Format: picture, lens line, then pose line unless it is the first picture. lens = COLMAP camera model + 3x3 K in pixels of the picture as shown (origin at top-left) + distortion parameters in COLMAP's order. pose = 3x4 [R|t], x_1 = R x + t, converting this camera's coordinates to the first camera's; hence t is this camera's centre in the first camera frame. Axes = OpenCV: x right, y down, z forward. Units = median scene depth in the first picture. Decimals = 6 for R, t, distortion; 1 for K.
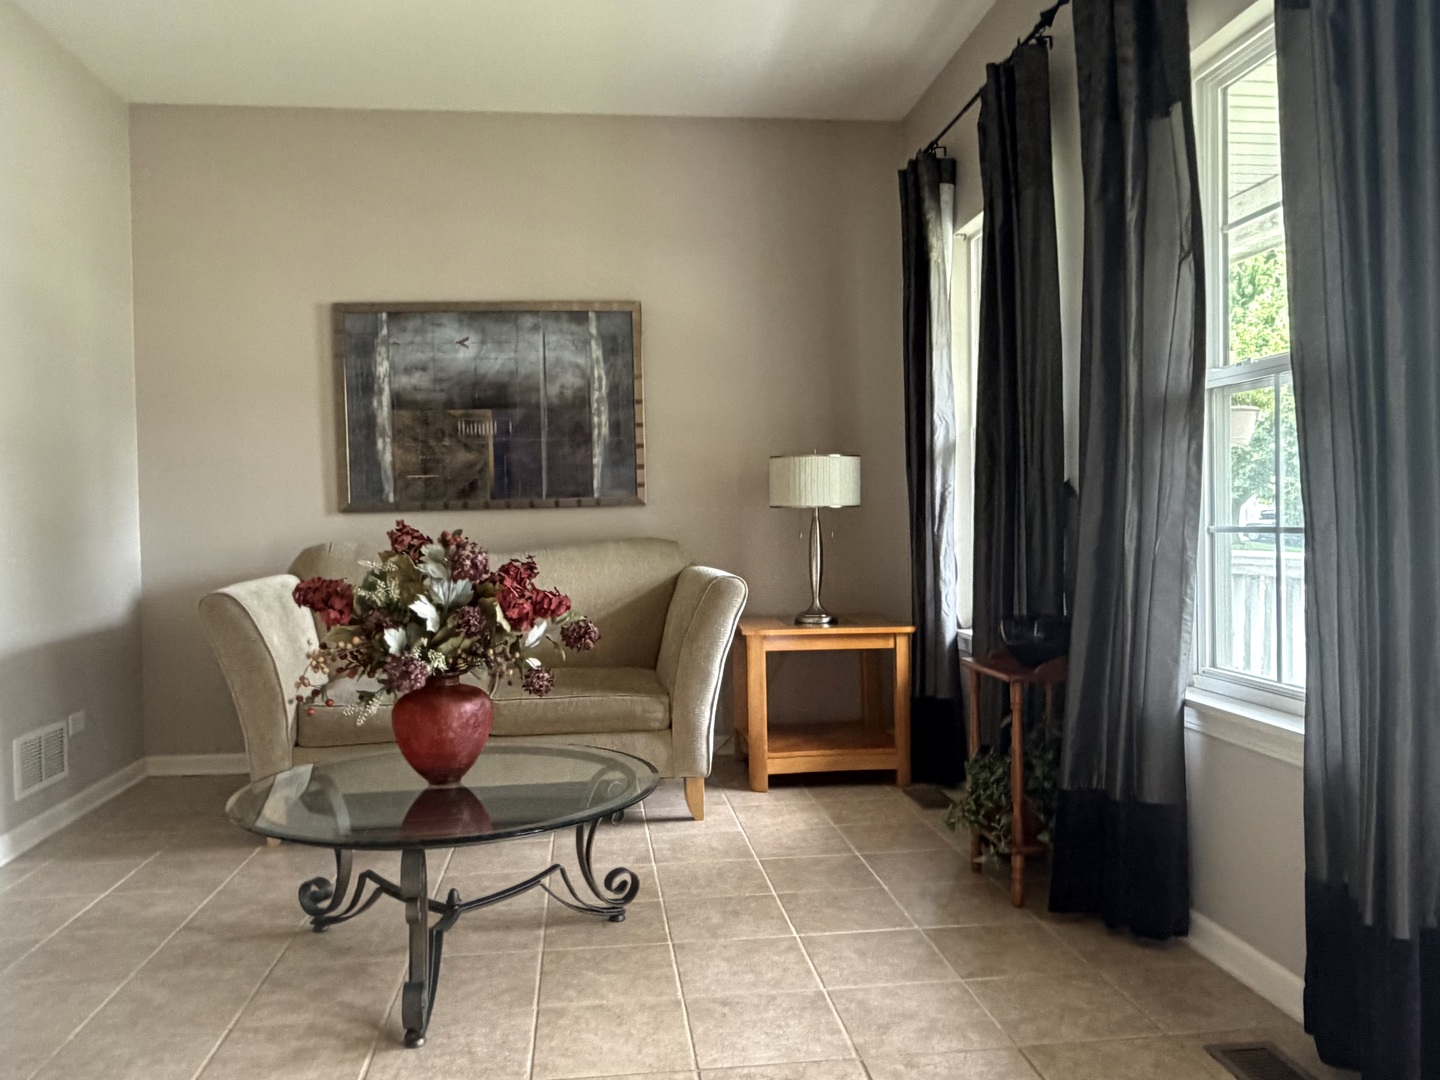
lens RADIAL K [[1101.5, 0, 721.3], [0, 1101.5, 539.4], [0, 0, 1]] dist [-0.000506, -0.002084]
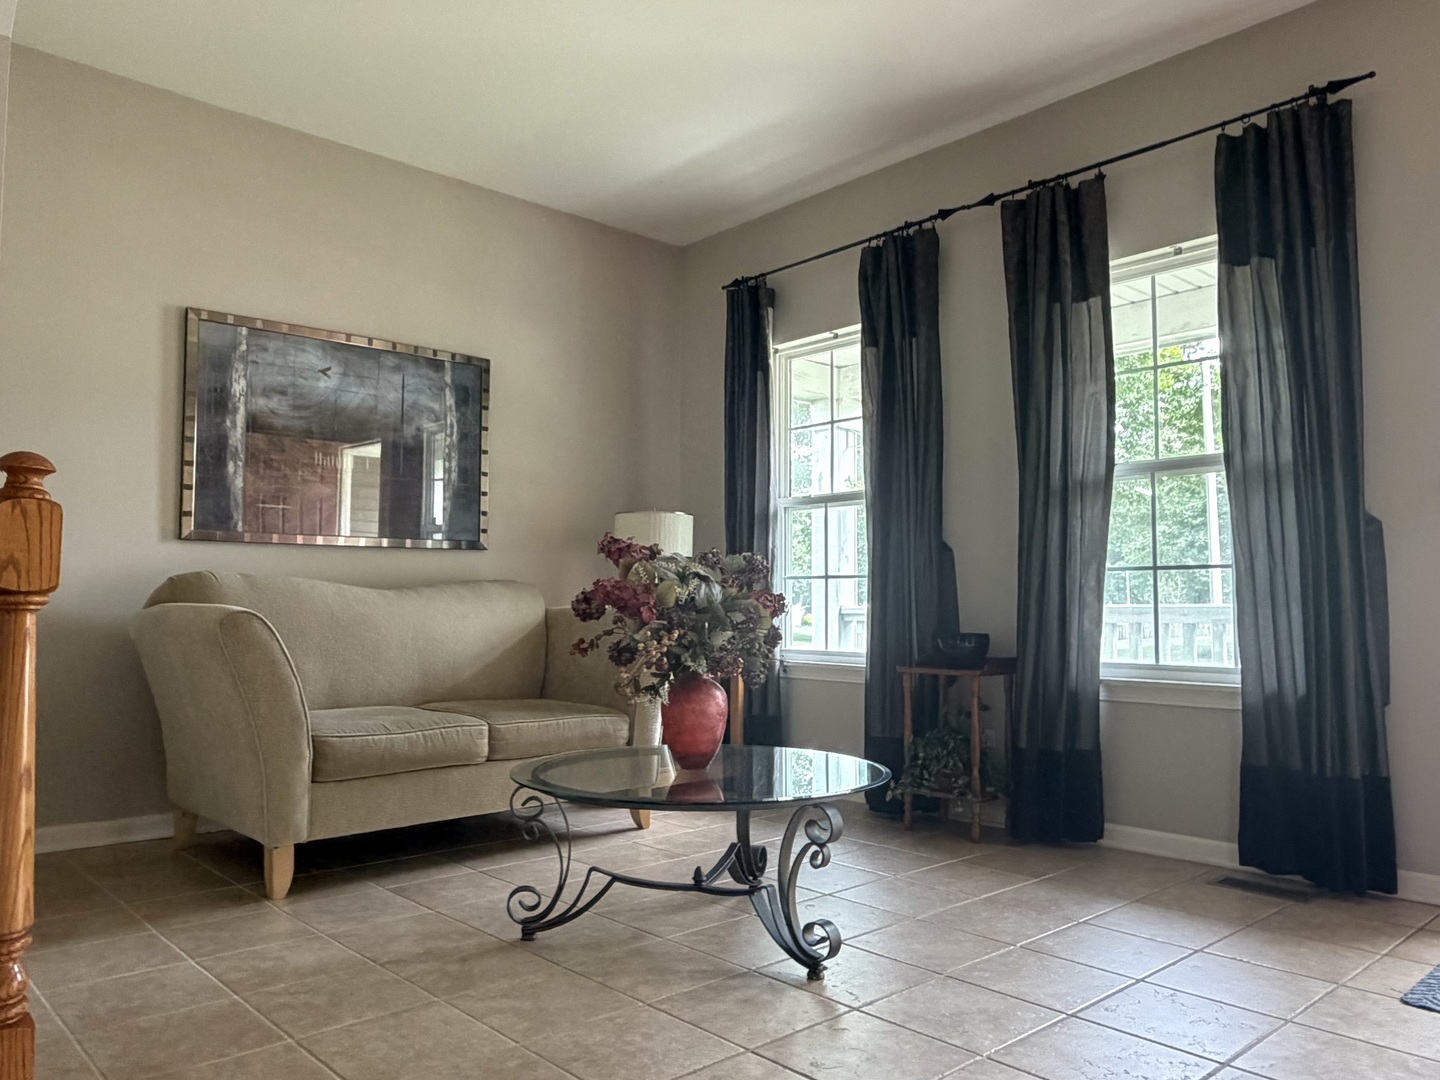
lens RADIAL K [[1043.6, 0, 719.1], [0, 1043.6, 536.5], [0, 0, 1]] dist [-0.003183, -0.001318]
pose [[0.813944, 0.059630, 0.577875, -0.475349], [-0.006190, 0.995552, -0.094011, 0.049076], [-0.580911, 0.072943, 0.810692, 0.068835]]
